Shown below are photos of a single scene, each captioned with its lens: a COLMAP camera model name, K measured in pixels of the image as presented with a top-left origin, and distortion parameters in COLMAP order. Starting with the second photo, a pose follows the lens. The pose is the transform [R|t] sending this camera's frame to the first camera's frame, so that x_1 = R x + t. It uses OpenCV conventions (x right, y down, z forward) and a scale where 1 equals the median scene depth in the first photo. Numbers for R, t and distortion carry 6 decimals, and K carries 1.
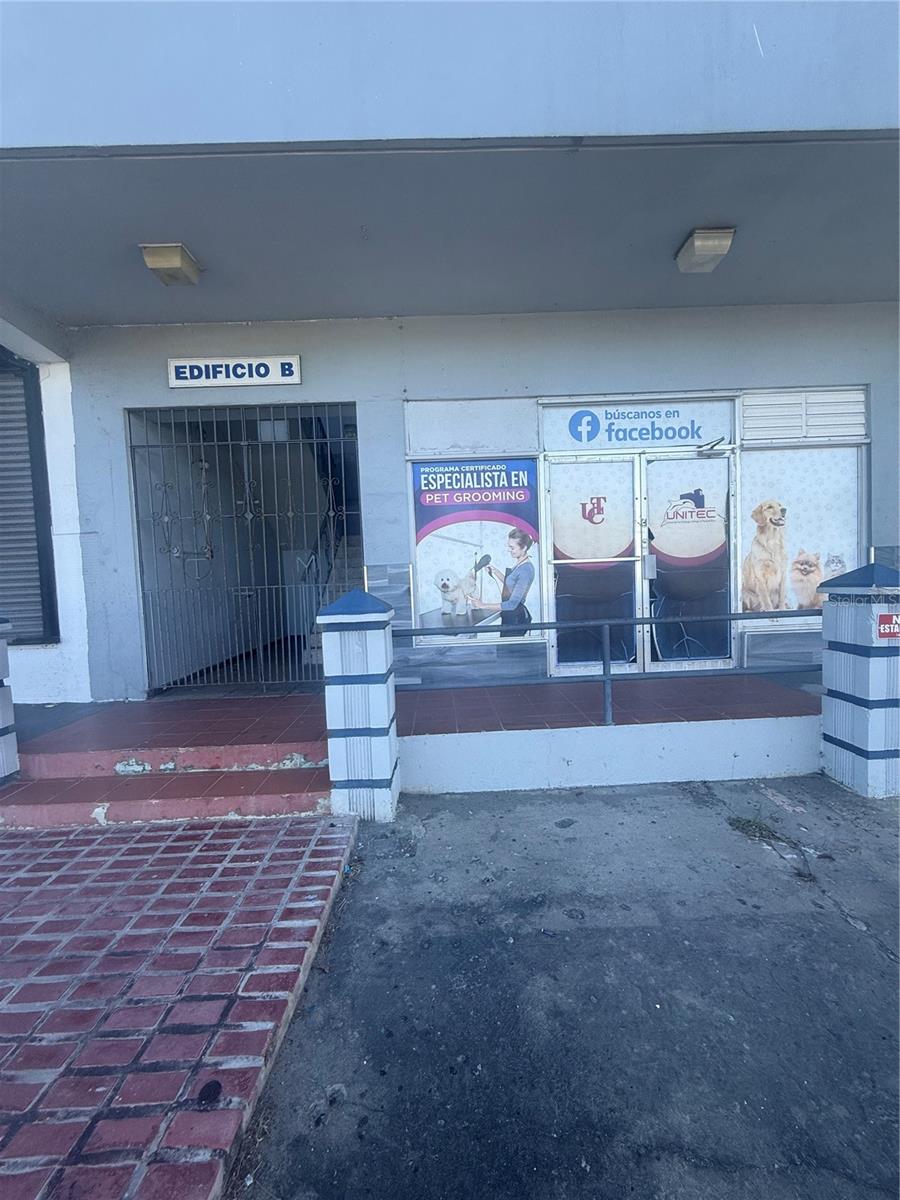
lens RADIAL K [[477.9, 0, 449.3], [0, 477.9, 596.2], [0, 0, 1]] dist [-0.001946, 0.000515]
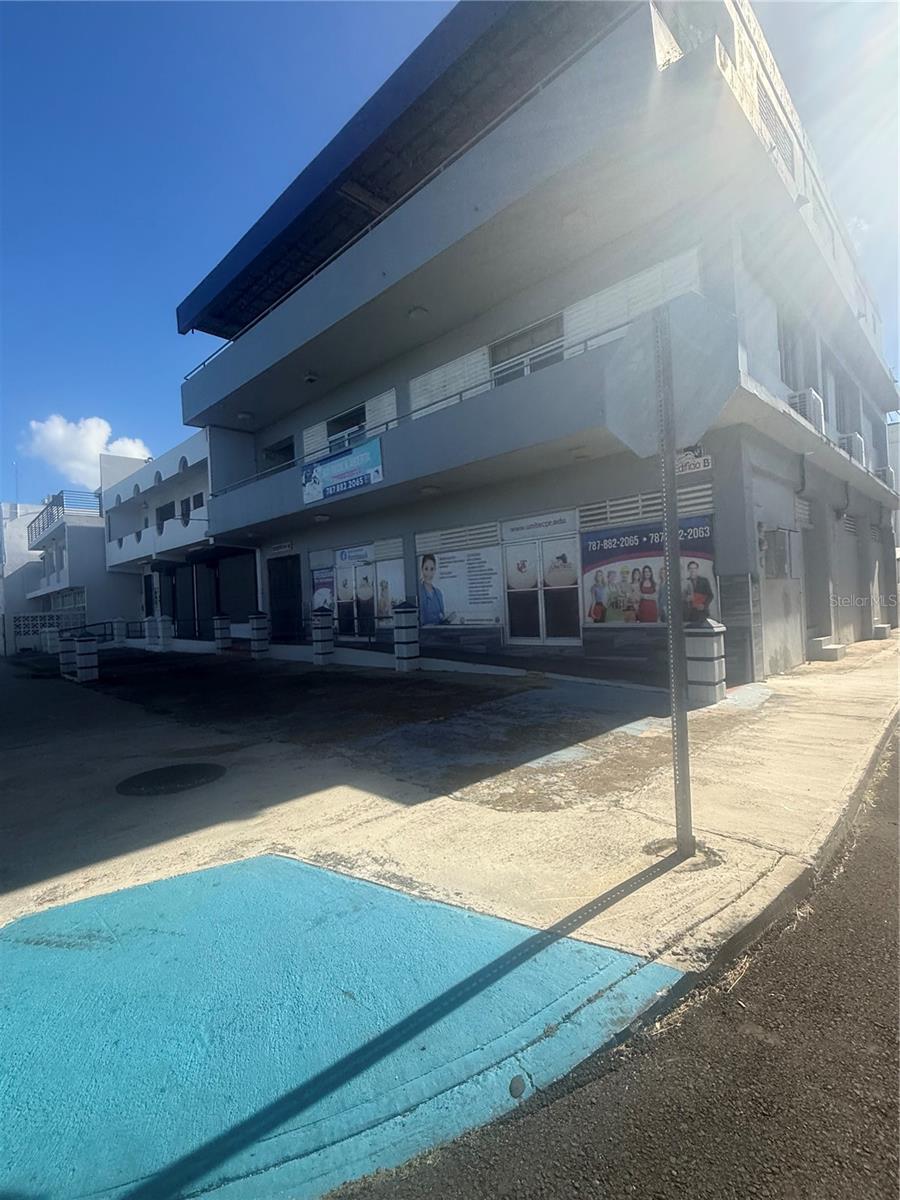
lens RADIAL K [[553.7, 0, 453.3], [0, 553.7, 596.5], [0, 0, 1]] dist [-0.002643, 0.000201]
pose [[0.707301, -0.000075, -0.706912, 3.209474], [-0.011192, 0.999873, -0.011304, -0.071817], [0.706823, 0.015907, 0.707211, -0.951776]]
